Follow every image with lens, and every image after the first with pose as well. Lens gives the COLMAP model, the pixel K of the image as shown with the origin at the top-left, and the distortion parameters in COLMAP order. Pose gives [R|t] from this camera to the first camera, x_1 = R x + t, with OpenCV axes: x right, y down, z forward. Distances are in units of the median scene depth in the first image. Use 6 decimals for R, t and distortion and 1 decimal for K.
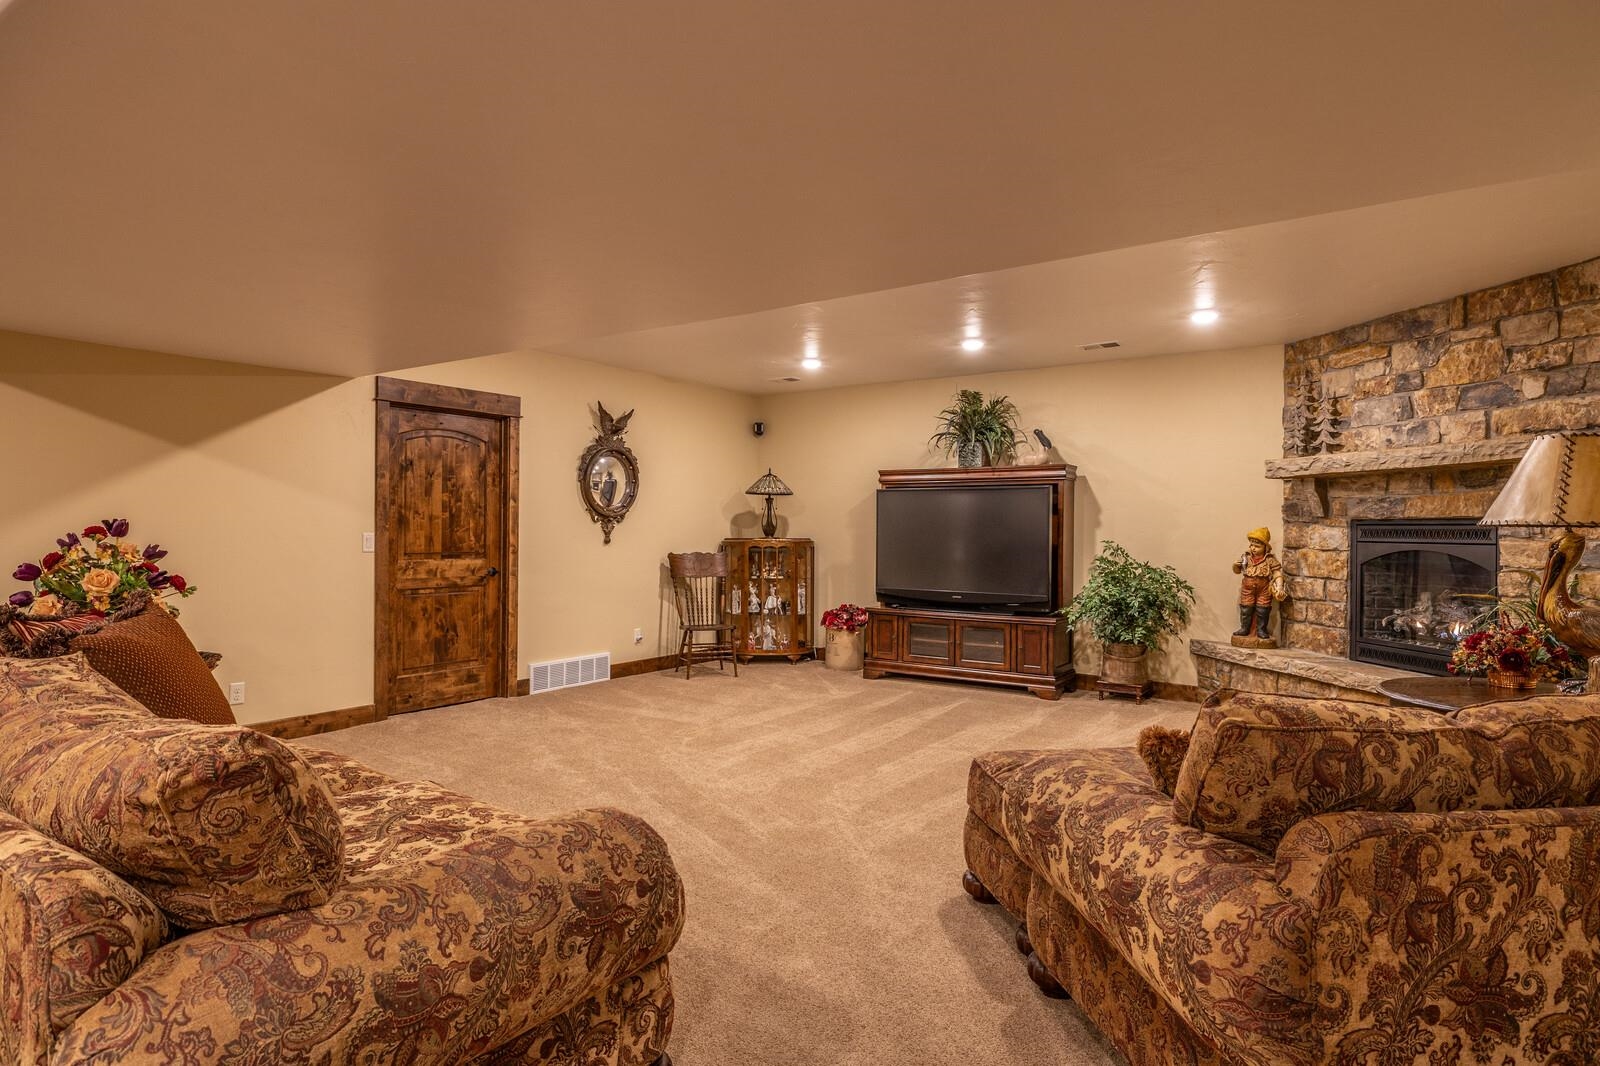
lens RADIAL K [[894.8, 0, 800.0], [0, 894.8, 533.0], [0, 0, 1]] dist [0.001849, 0.000707]
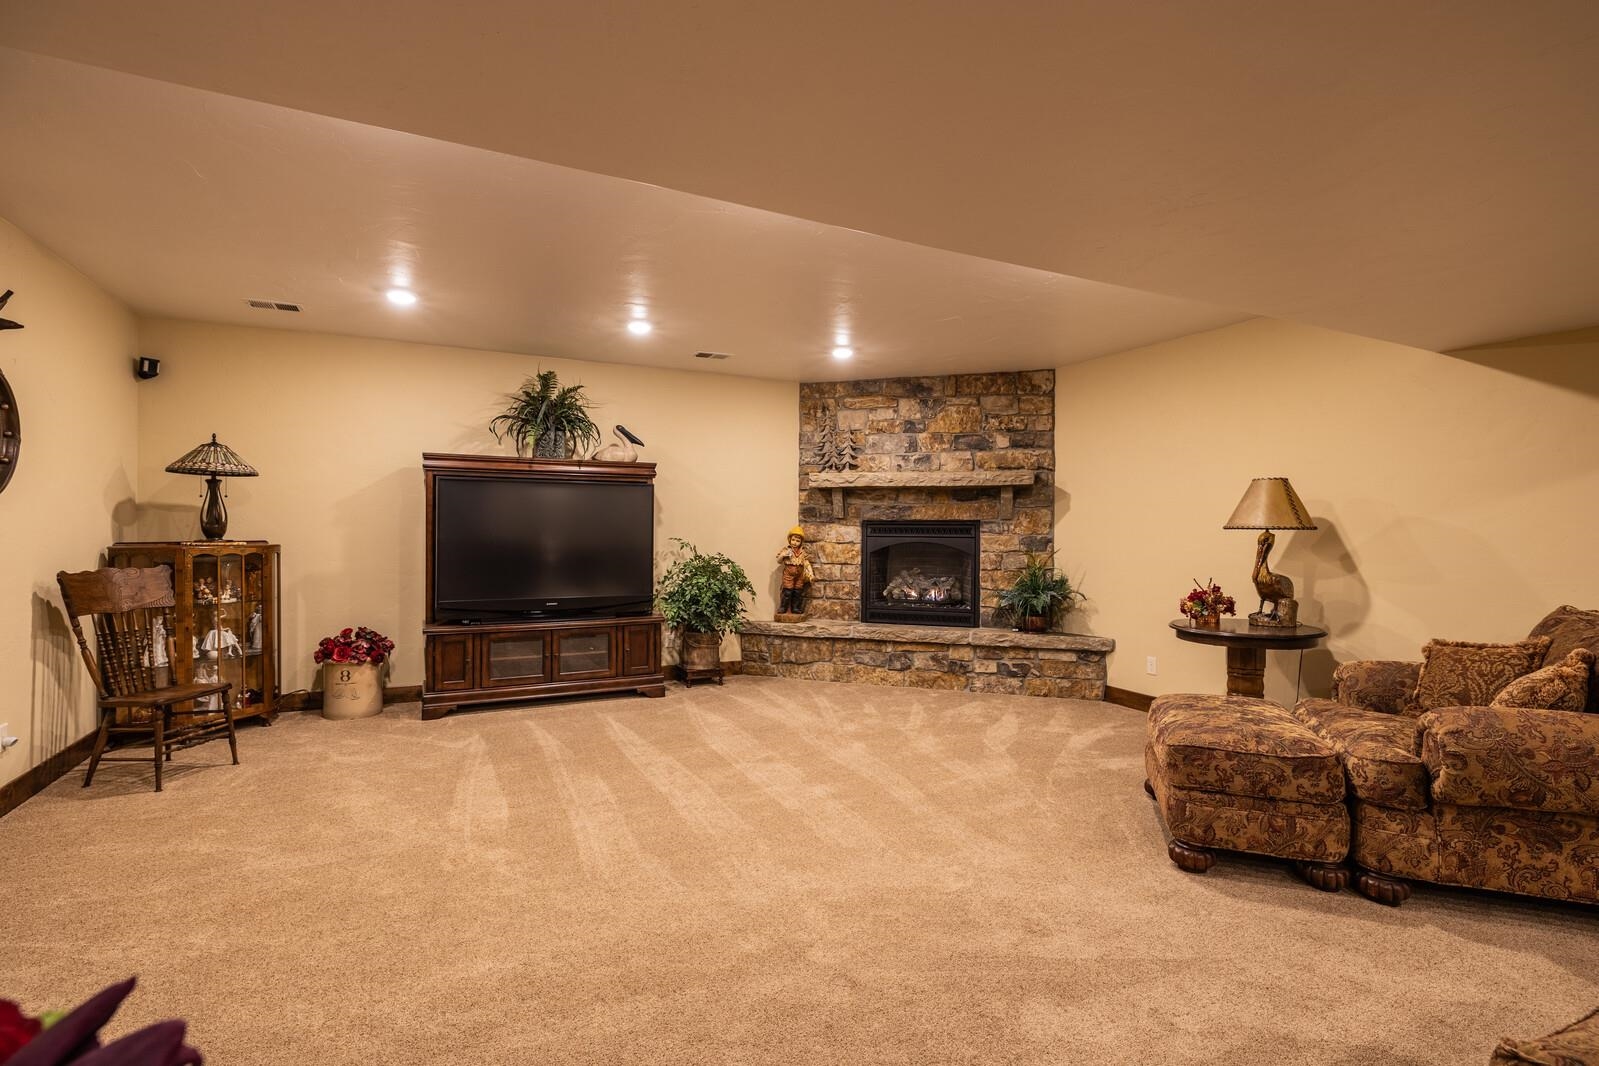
lens RADIAL K [[759.4, 0, 799.5], [0, 759.4, 533.0], [0, 0, 1]] dist [-0.000705, 0.000260]
pose [[0.482347, -0.009620, 0.875927, -0.445564], [0.001293, 0.999946, 0.010270, -0.007712], [-0.875979, -0.003821, 0.482334, 0.512785]]
